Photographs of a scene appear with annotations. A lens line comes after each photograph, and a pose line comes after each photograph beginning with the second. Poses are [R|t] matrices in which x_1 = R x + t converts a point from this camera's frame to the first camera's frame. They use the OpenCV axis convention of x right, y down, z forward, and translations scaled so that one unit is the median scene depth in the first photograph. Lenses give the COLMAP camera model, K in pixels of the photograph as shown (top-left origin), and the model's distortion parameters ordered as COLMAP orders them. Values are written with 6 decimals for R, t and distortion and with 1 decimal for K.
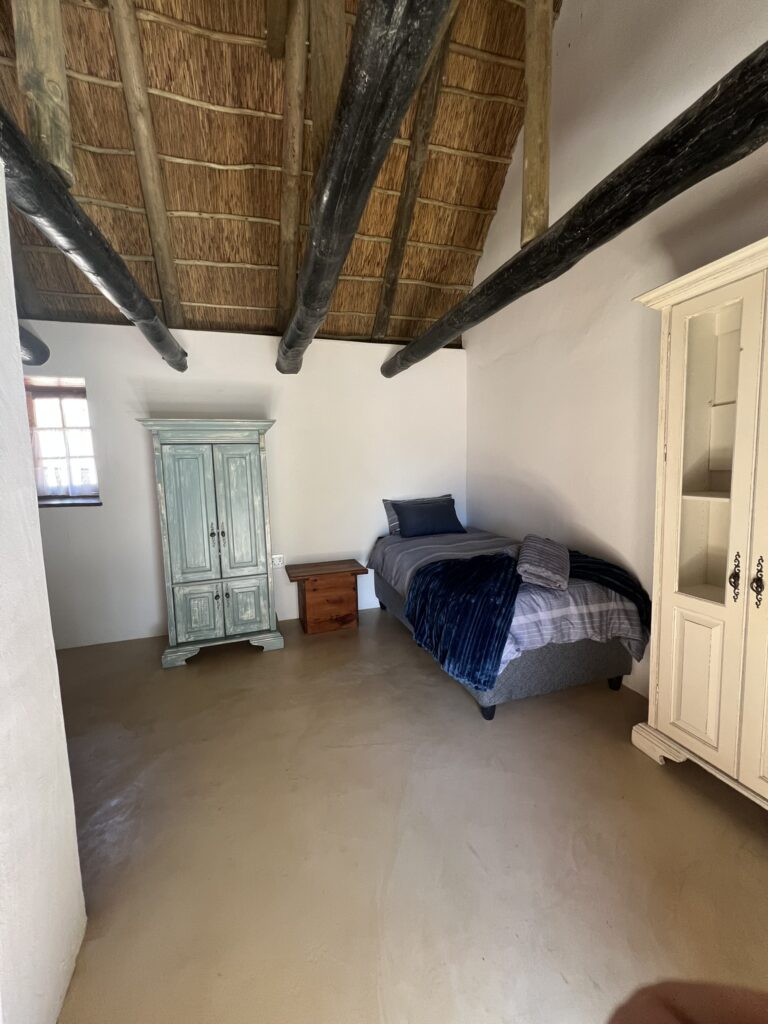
lens RADIAL K [[418.0, 0, 384.9], [0, 418.0, 510.4], [0, 0, 1]] dist [-0.000886, -0.000017]
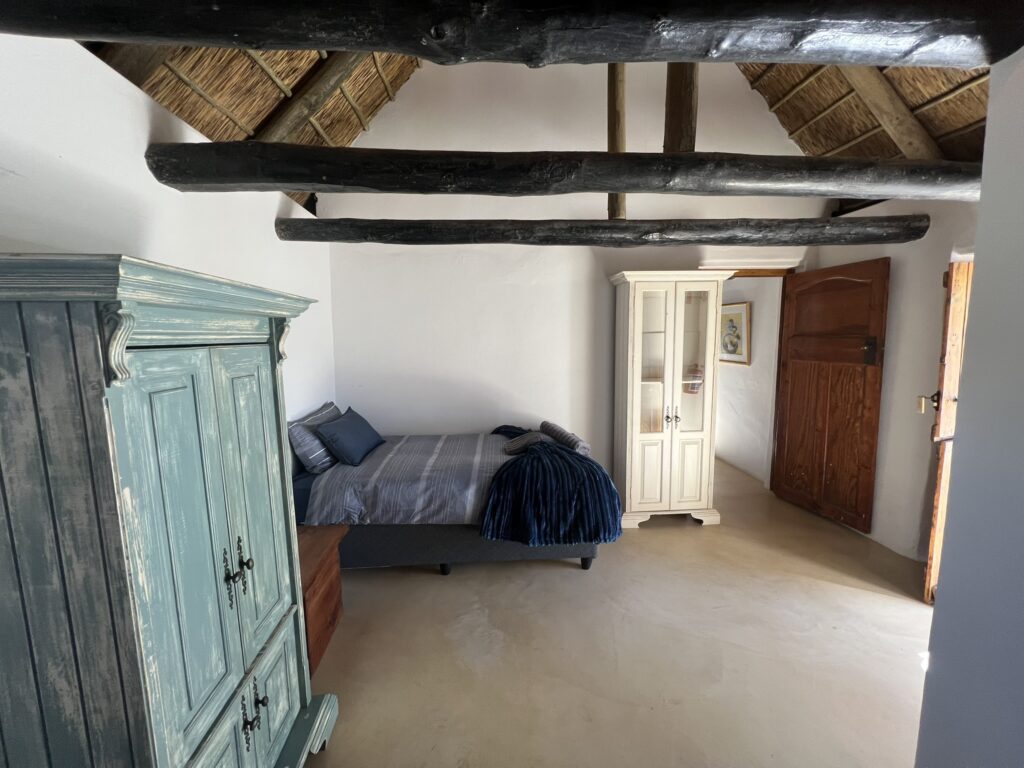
lens RADIAL K [[418.0, 0, 509.4], [0, 418.0, 385.7], [0, 0, 1]] dist [-0.000886, -0.000017]
pose [[0.225142, -0.088007, 0.970343, -1.141166], [0.109181, 0.991918, 0.064632, -0.184817], [-0.968189, 0.091392, 0.232931, 1.018134]]
